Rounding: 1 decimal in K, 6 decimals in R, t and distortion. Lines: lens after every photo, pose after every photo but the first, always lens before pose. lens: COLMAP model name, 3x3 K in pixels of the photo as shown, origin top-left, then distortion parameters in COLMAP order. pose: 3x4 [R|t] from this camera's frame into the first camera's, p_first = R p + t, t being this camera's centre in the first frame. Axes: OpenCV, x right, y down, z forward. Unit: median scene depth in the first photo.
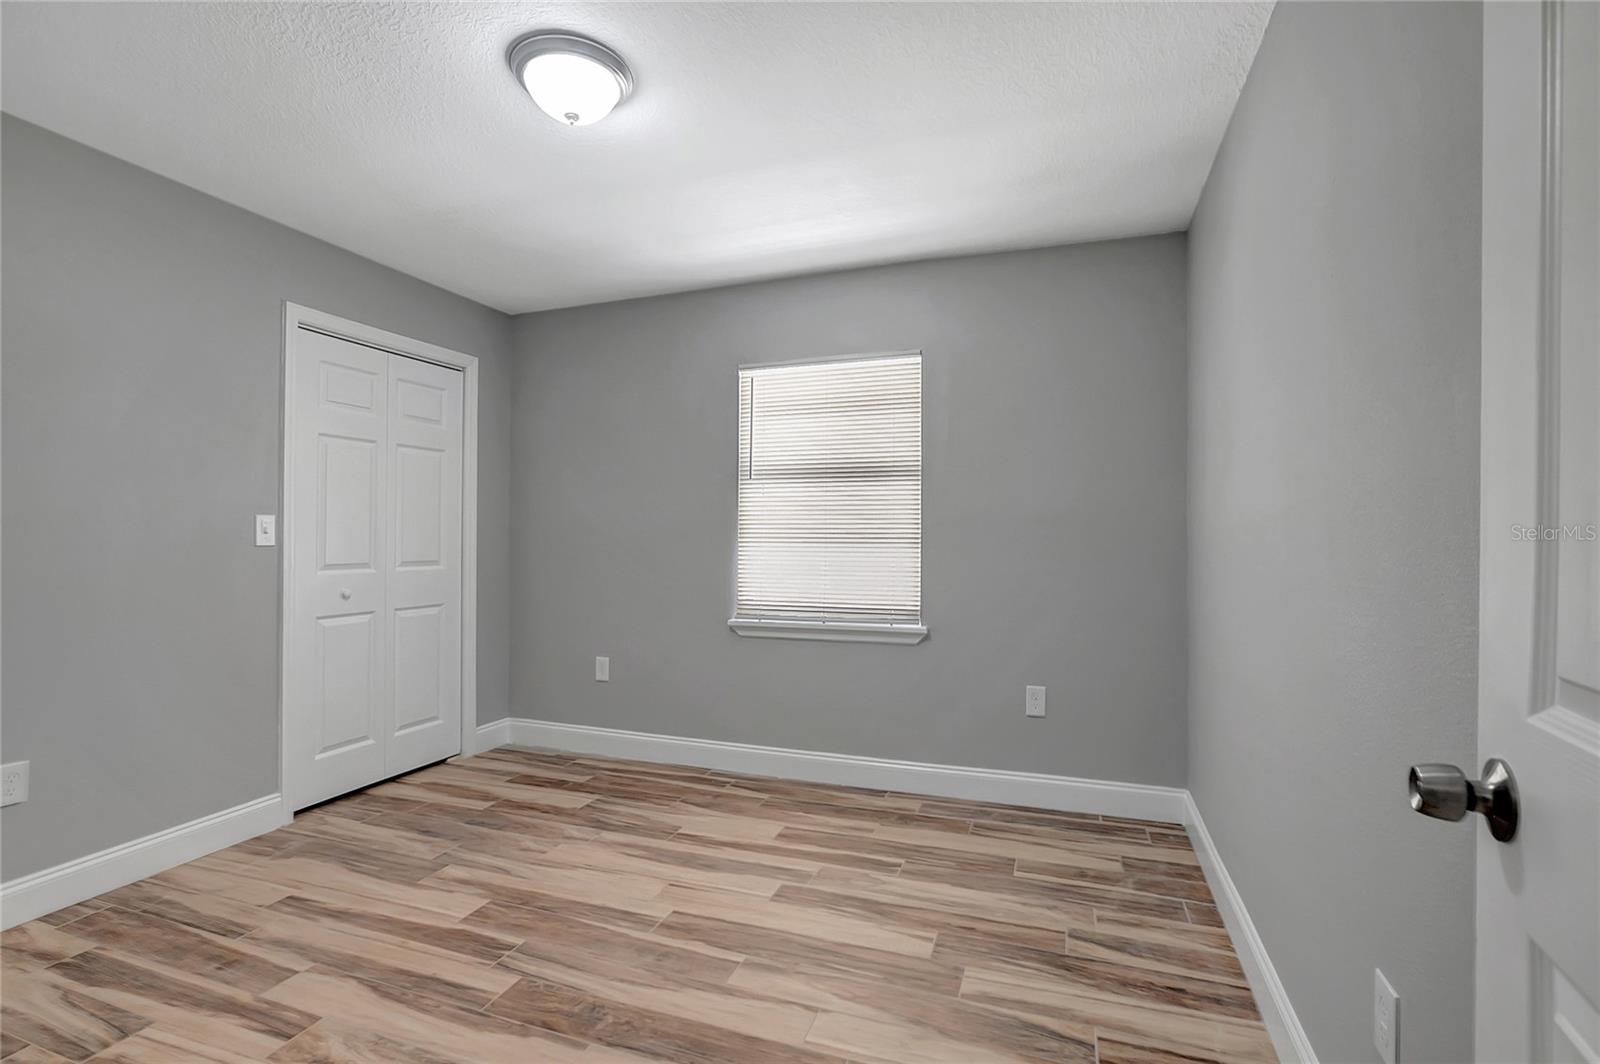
lens RADIAL K [[716.9, 0, 800.0], [0, 716.9, 532.0], [0, 0, 1]] dist [-0.021617, 0.000512]
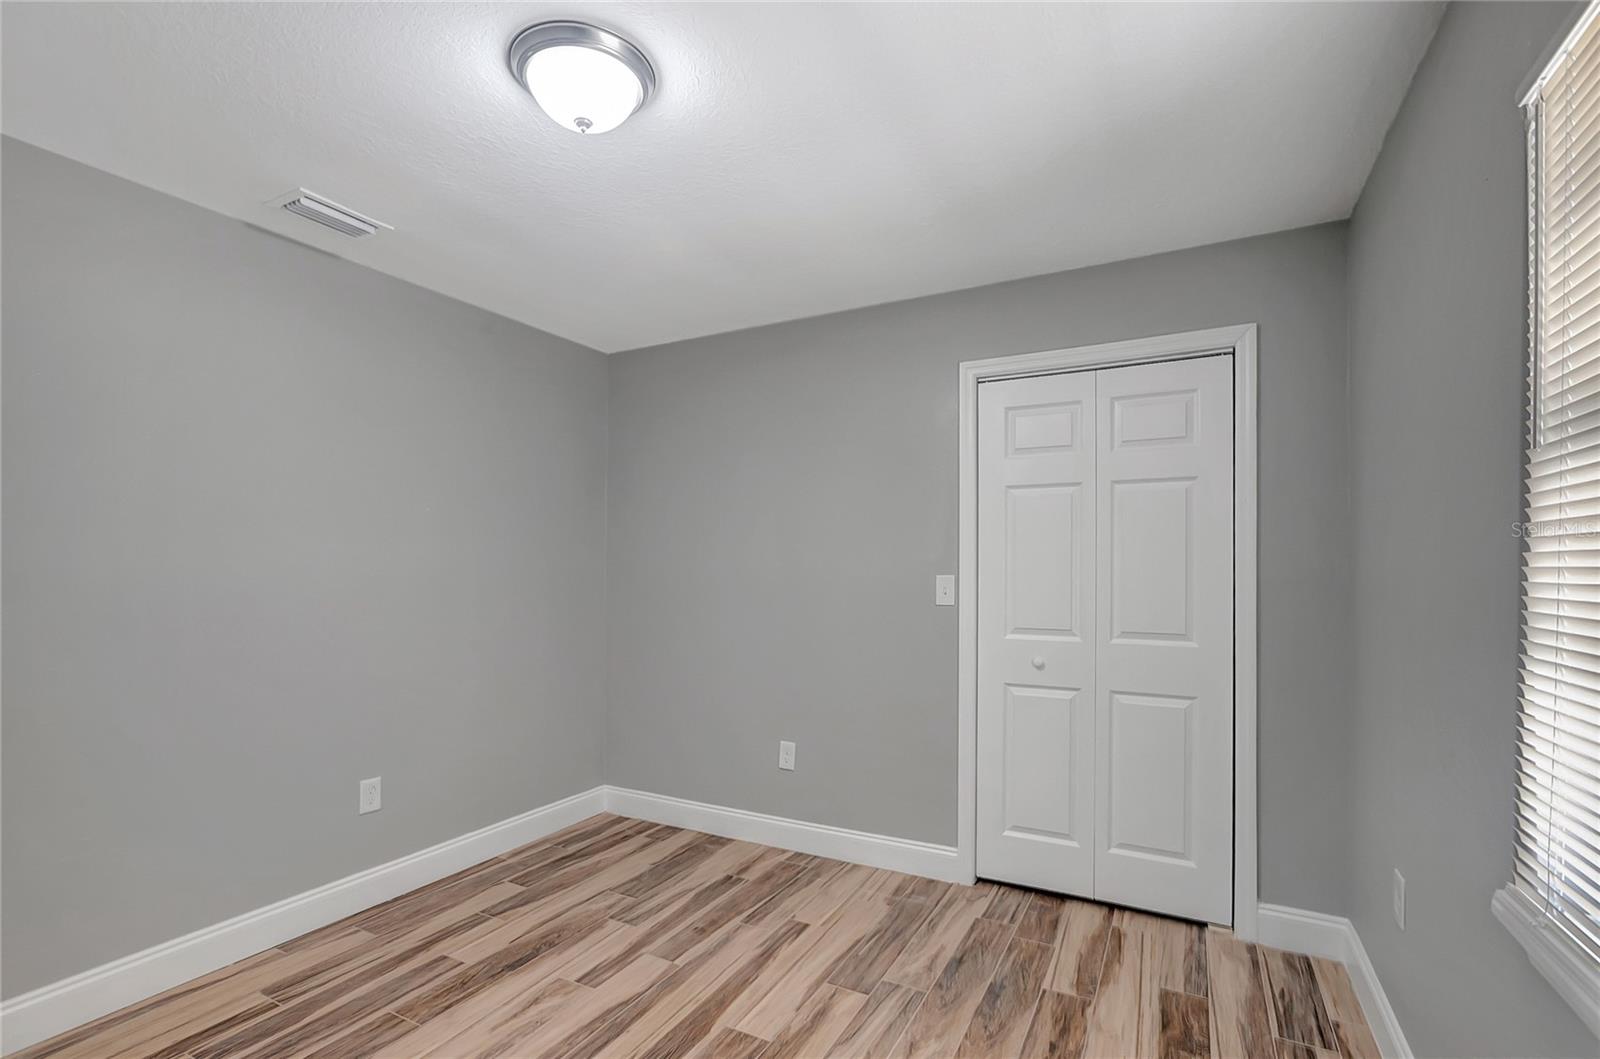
lens RADIAL K [[731.5, 0, 801.7], [0, 731.5, 567.3], [0, 0, 1]] dist [-0.002638, 0.000114]
pose [[-0.137979, -0.004845, -0.990423, 0.342094], [0.003785, 0.999978, -0.005419, -0.031385], [0.990428, -0.004496, -0.137958, 0.941972]]
